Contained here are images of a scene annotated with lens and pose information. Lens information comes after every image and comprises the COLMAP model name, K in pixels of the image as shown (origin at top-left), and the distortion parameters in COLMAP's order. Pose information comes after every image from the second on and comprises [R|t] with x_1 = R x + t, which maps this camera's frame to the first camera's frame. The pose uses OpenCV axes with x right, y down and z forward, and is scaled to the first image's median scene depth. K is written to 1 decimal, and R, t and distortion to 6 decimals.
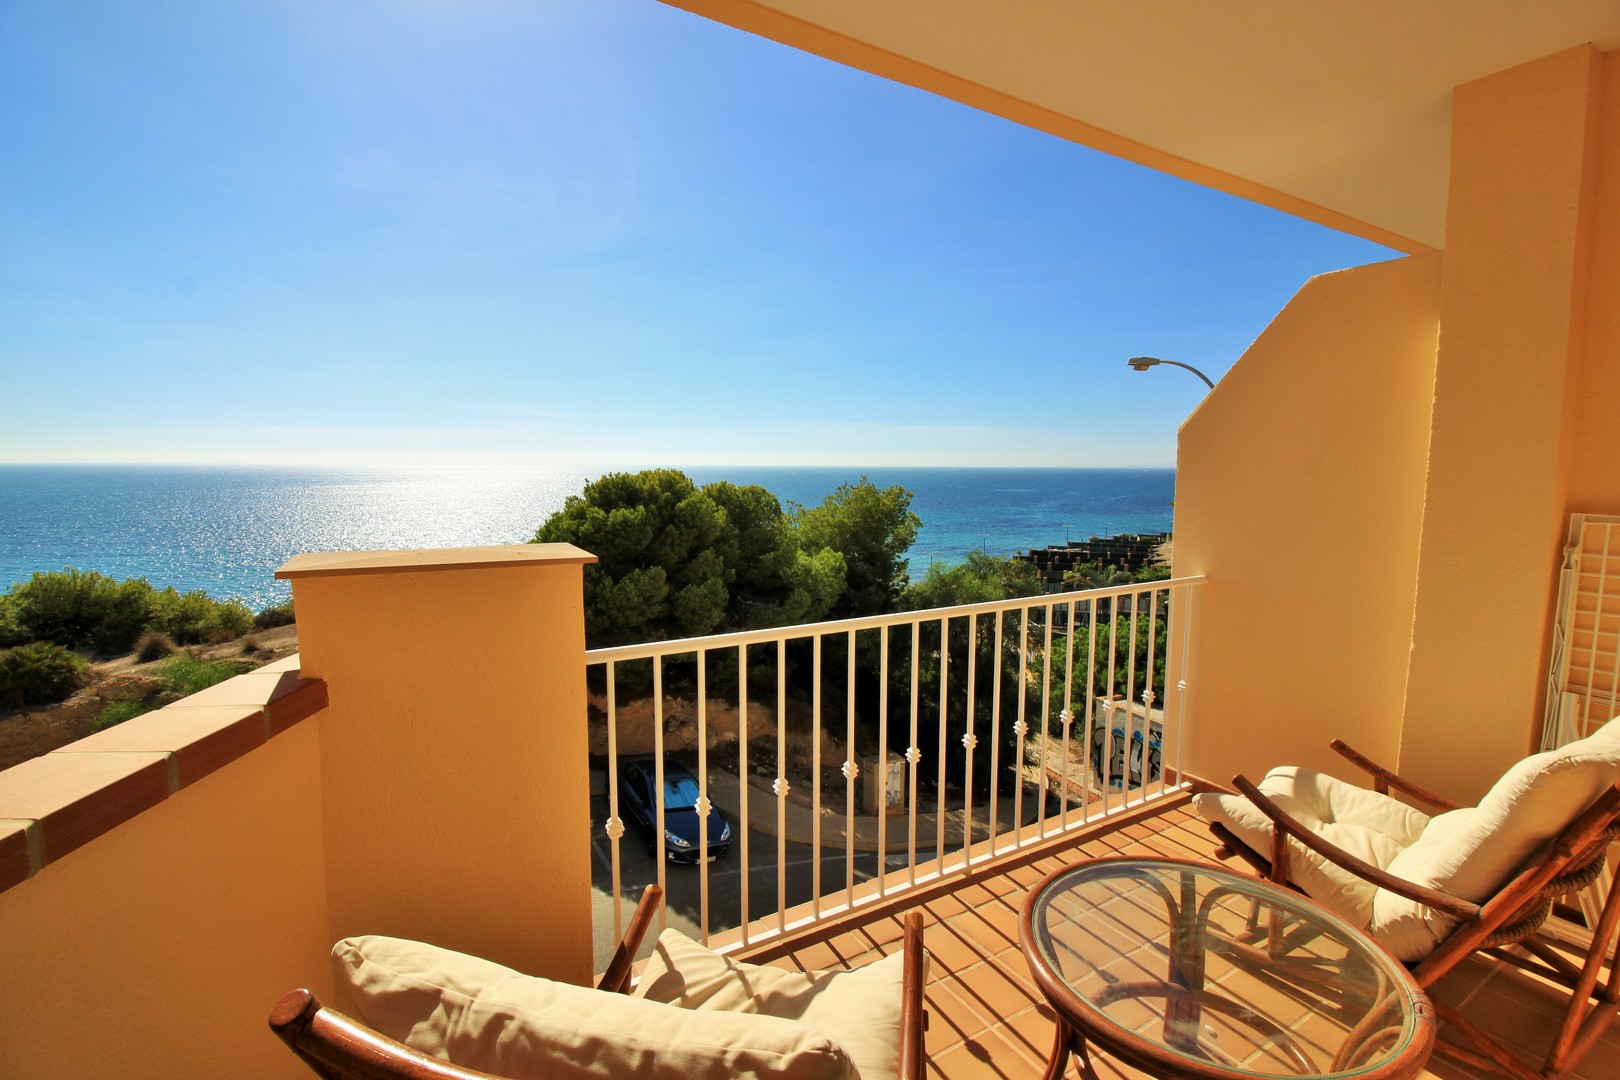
lens RADIAL K [[743.4, 0, 815.7], [0, 743.4, 544.1], [0, 0, 1]] dist [-0.011085, -0.004734]
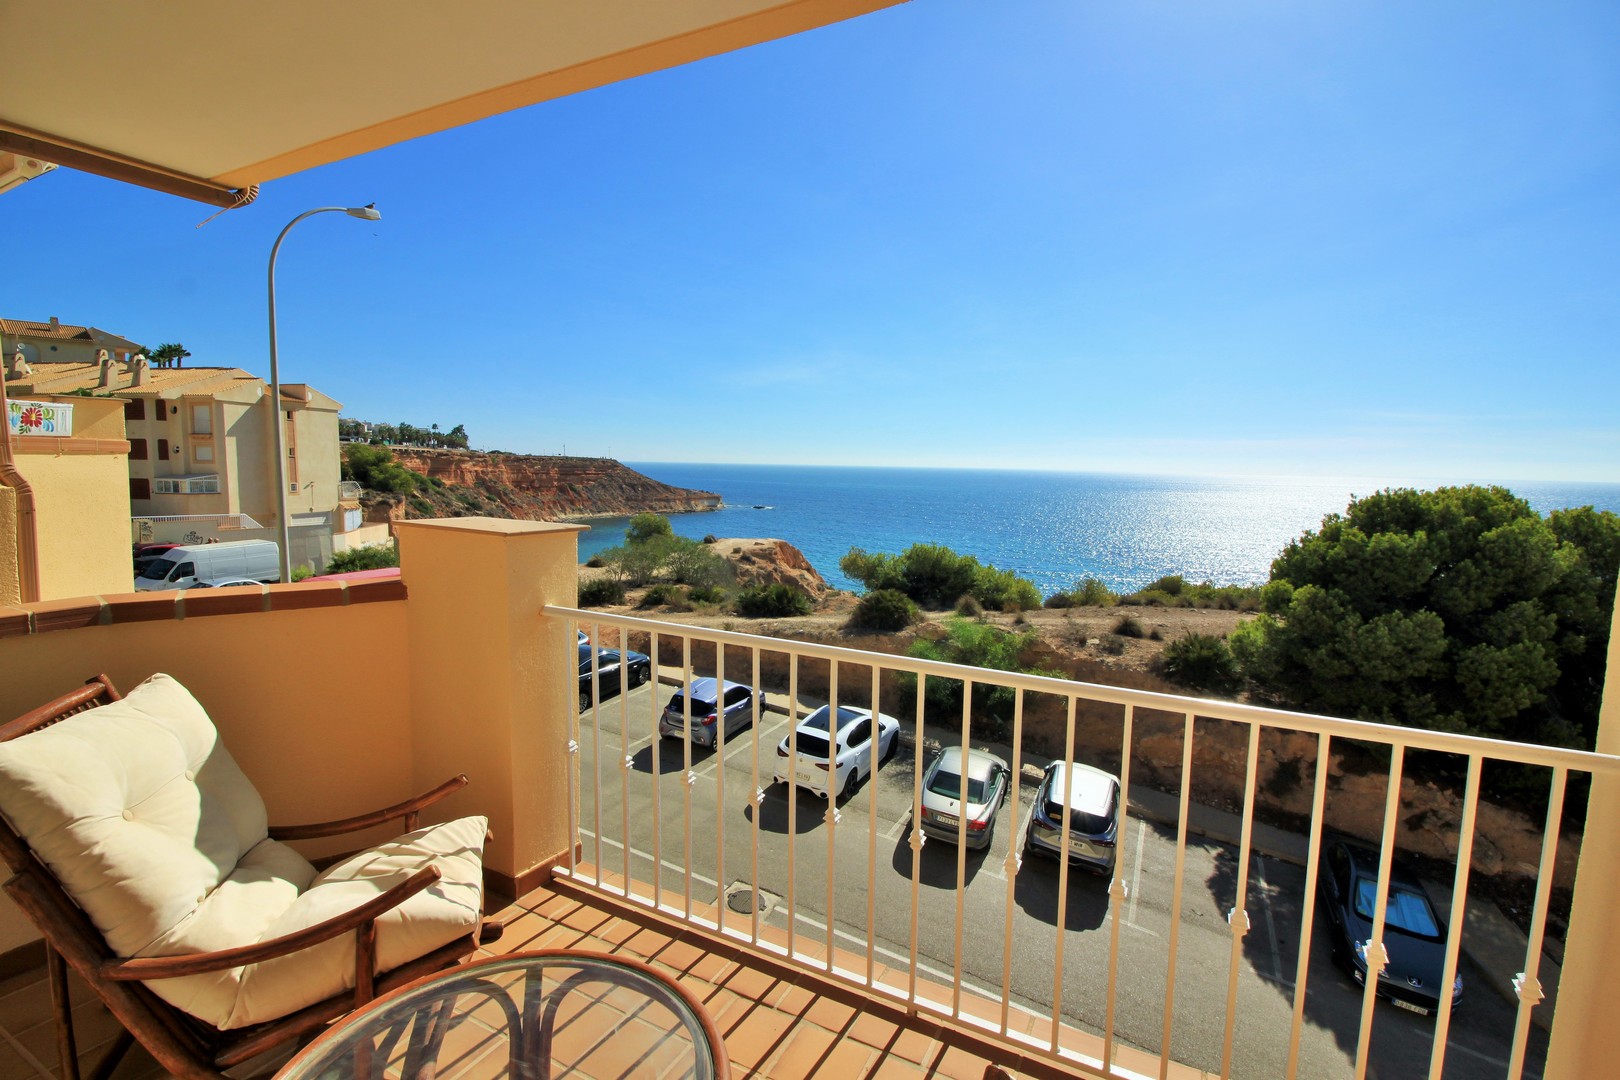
lens RADIAL K [[743.4, 0, 821.5], [0, 743.4, 544.9], [0, 0, 1]] dist [-0.011085, -0.004734]
pose [[0.526482, 0.096335, -0.844710, 0.086177], [-0.106063, 0.993240, 0.047169, -0.006940], [0.843544, 0.064759, 0.533141, 0.055020]]
